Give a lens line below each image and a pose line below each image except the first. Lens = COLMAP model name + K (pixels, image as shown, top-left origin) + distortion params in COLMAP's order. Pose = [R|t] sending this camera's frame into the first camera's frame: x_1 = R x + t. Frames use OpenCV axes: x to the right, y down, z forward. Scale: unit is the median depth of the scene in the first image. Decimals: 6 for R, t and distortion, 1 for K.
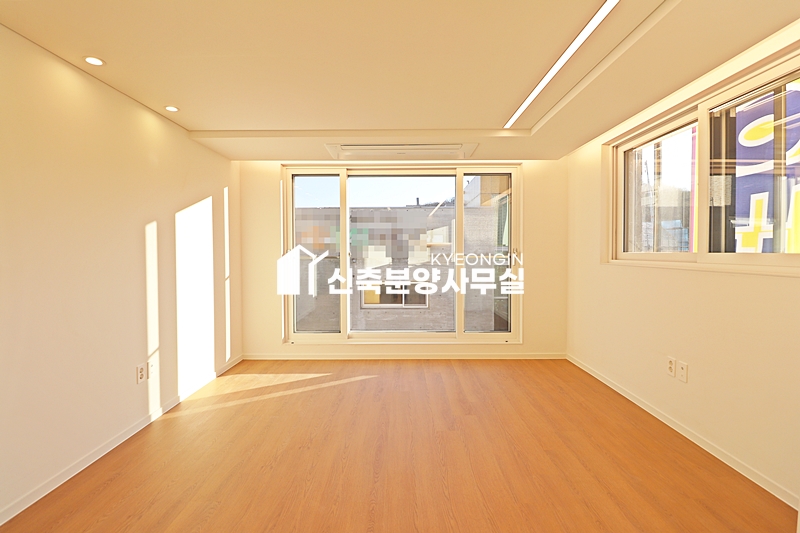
lens RADIAL K [[372.4, 0, 399.1], [0, 372.4, 259.6], [0, 0, 1]] dist [0.002264, -0.013420]
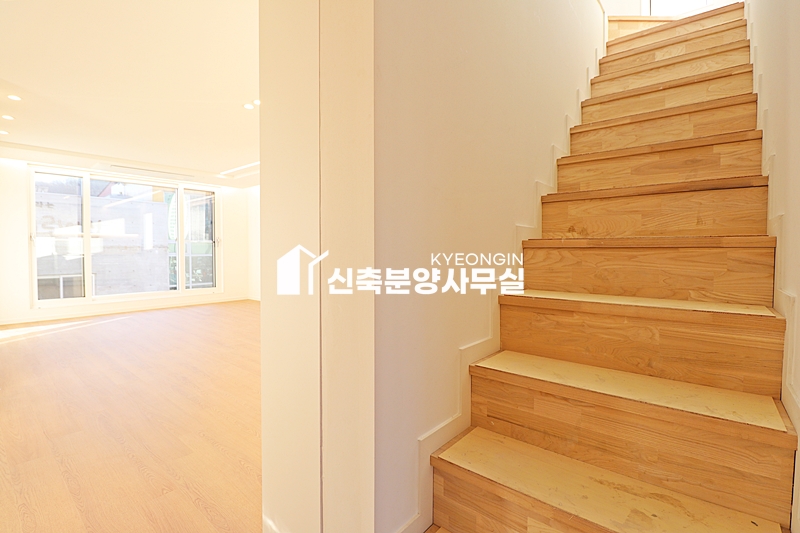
lens RADIAL K [[372.4, 0, 399.1], [0, 372.4, 259.6], [0, 0, 1]] dist [0.002264, -0.013420]
pose [[0.638411, -0.017897, 0.769488, -0.570174], [0.014908, 0.999830, 0.010886, 0.082084], [-0.769551, 0.004522, 0.638569, -0.873346]]
